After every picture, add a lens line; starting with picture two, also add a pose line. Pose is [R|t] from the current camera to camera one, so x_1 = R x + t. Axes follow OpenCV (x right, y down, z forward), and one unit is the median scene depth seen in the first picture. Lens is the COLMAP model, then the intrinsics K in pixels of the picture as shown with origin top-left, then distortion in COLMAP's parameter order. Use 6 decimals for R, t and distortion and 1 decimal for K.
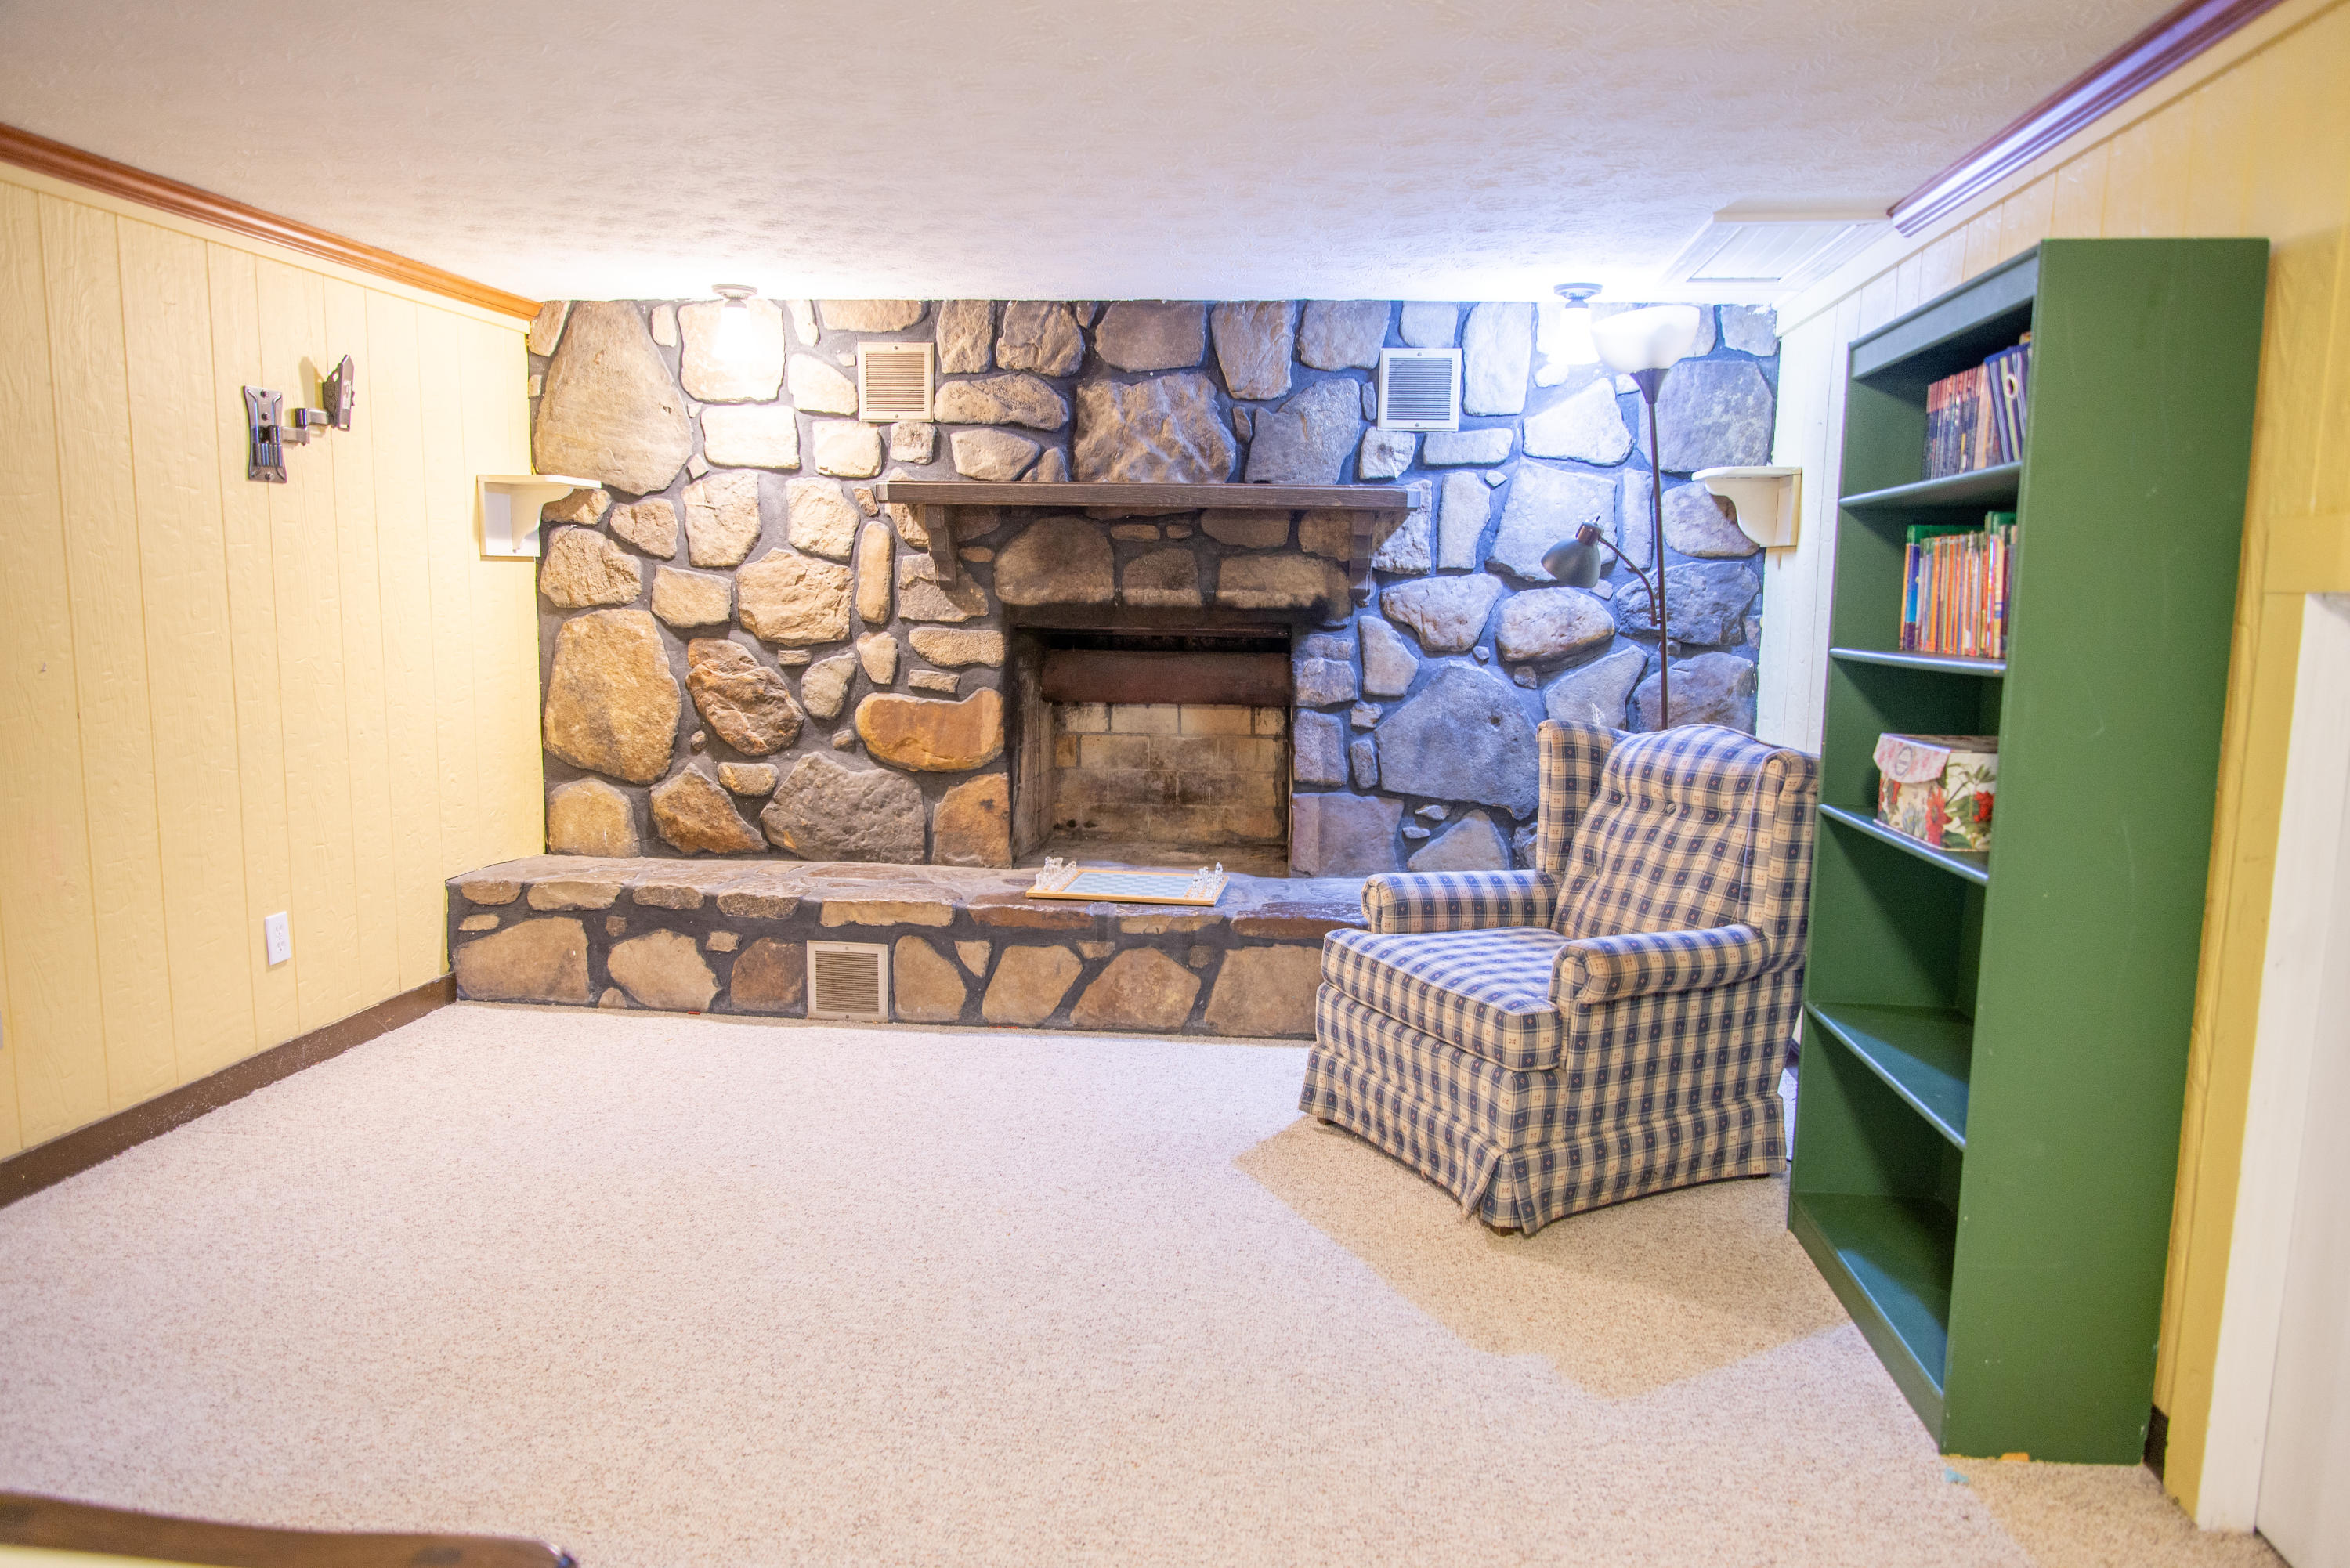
lens RADIAL K [[1584.2, 0, 1183.4], [0, 1584.2, 792.0], [0, 0, 1]] dist [0.008461, -0.025507]
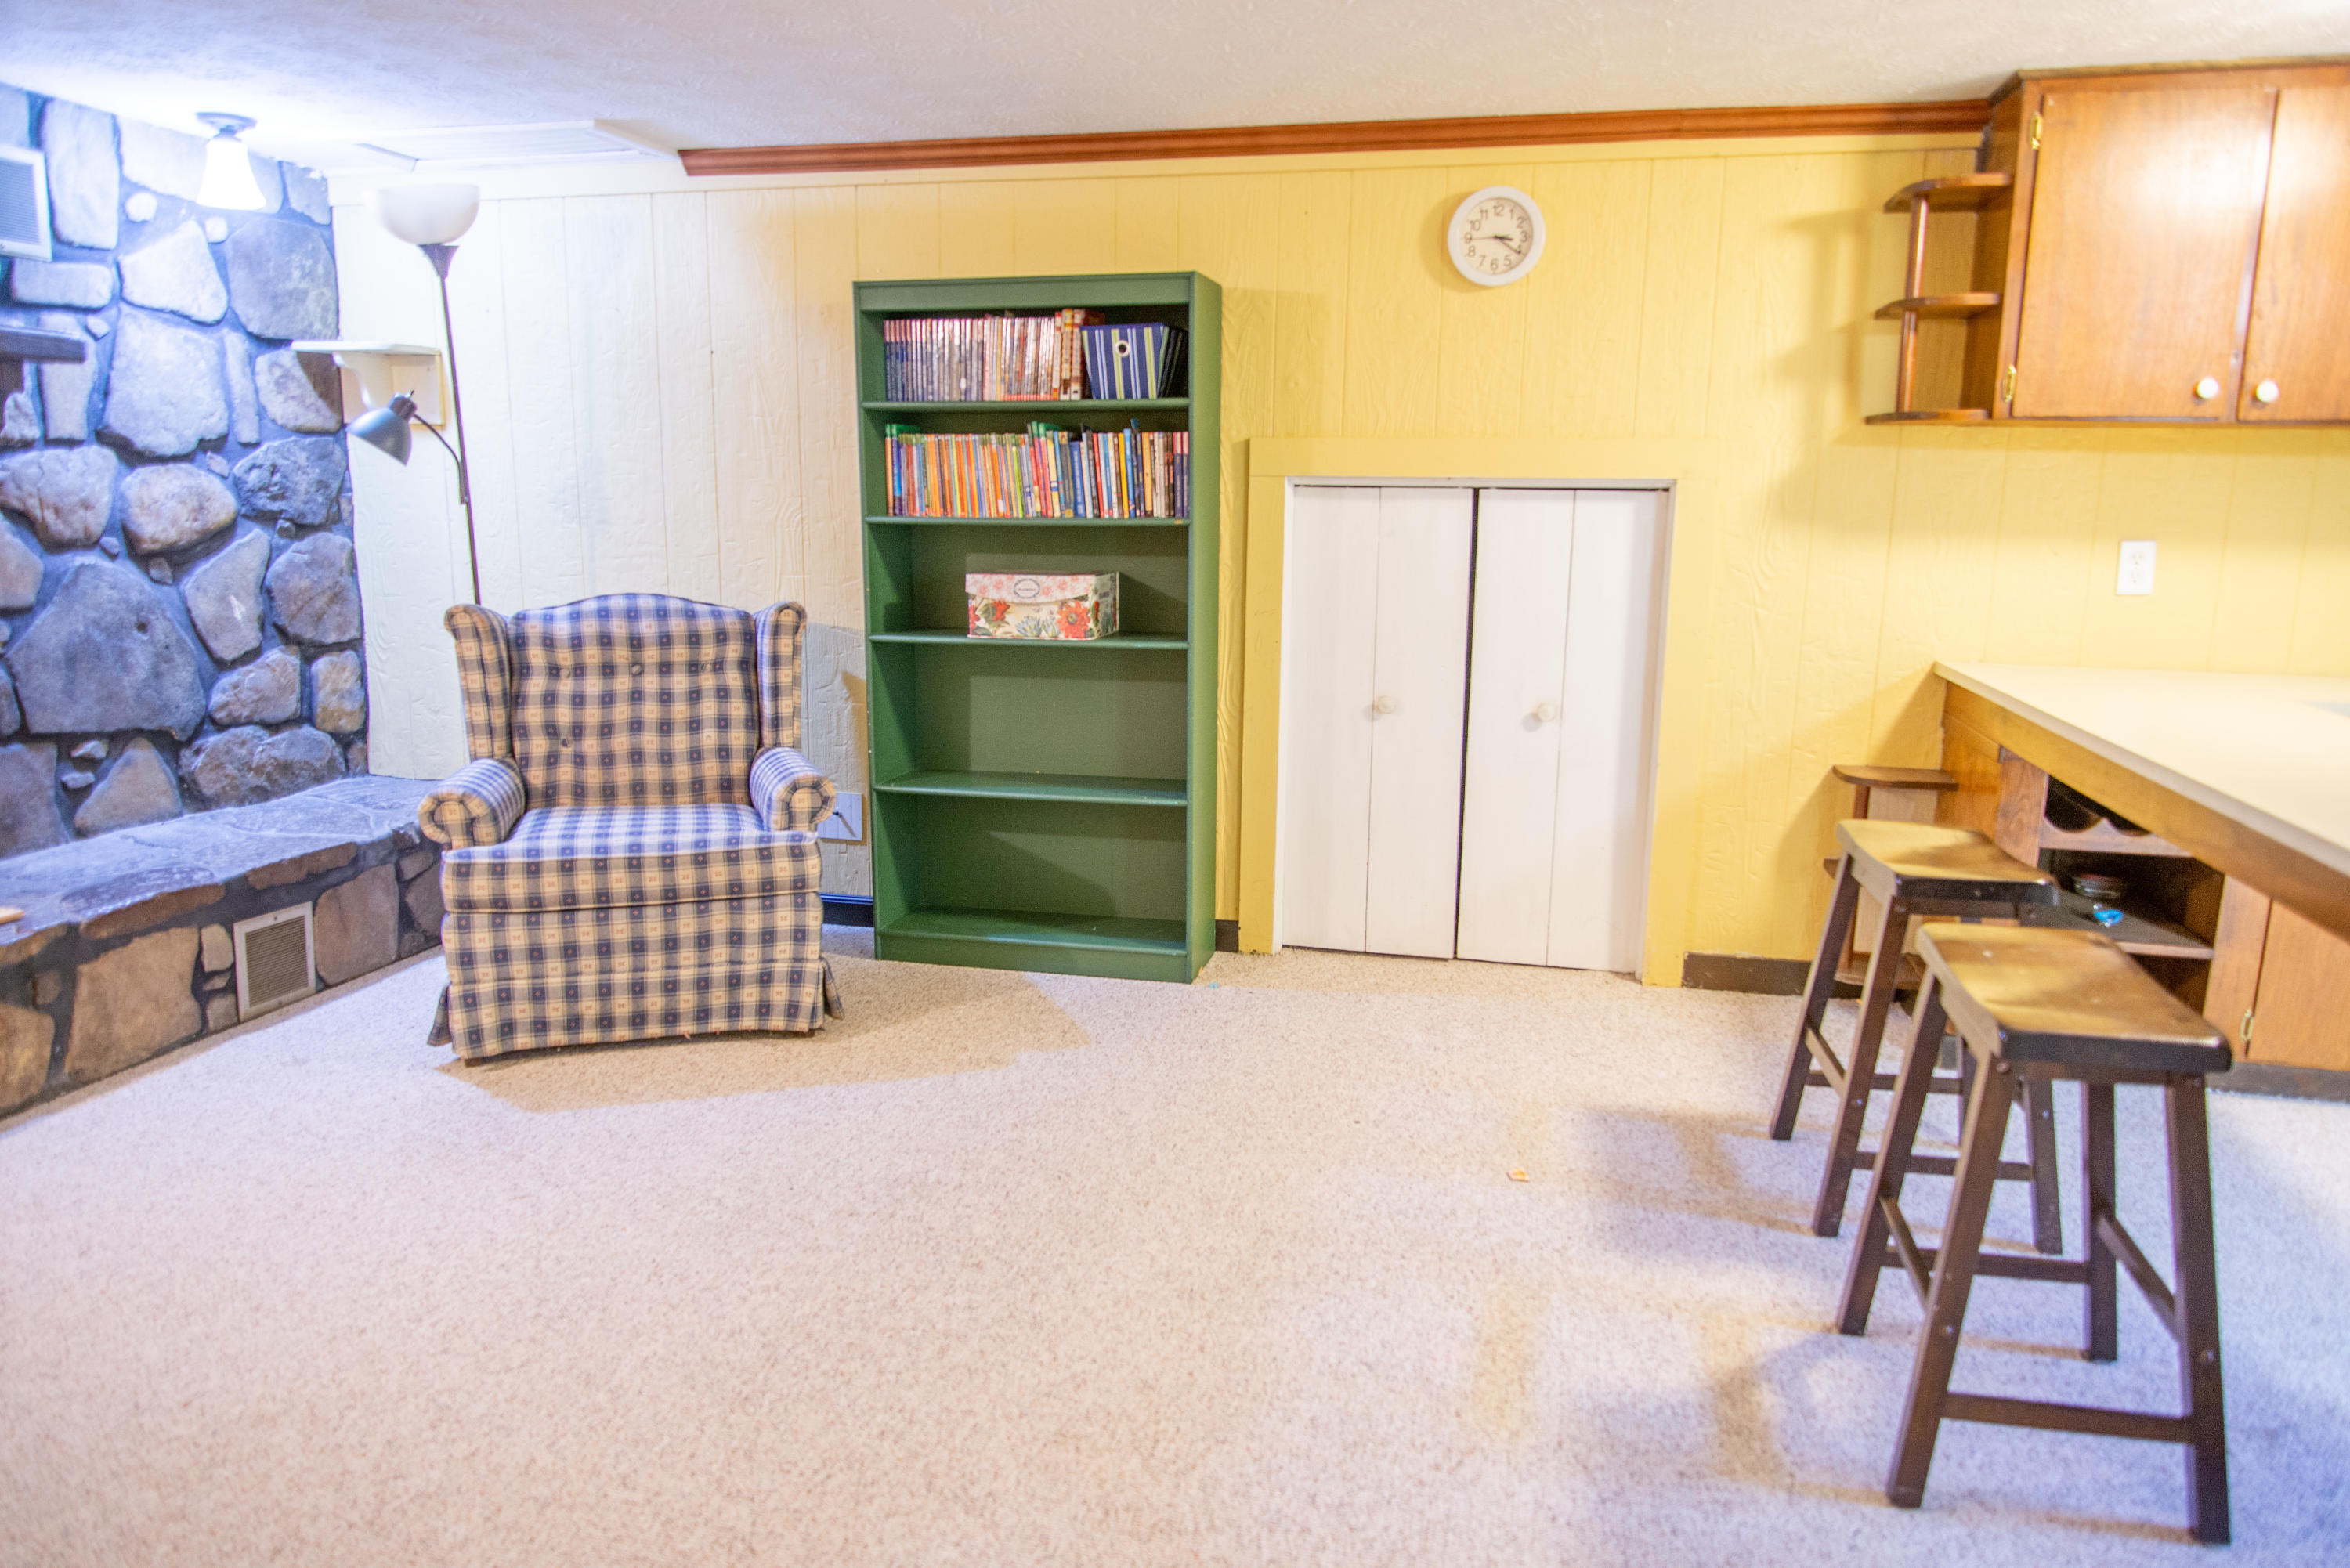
lens RADIAL K [[1584.2, 0, 1183.4], [0, 1584.2, 792.0], [0, 0, 1]] dist [0.008461, -0.025507]
pose [[0.121141, -0.197498, 0.972790, -0.565513], [0.116501, 0.976063, 0.183654, -0.049980], [-0.985775, 0.091083, 0.141250, 0.363166]]
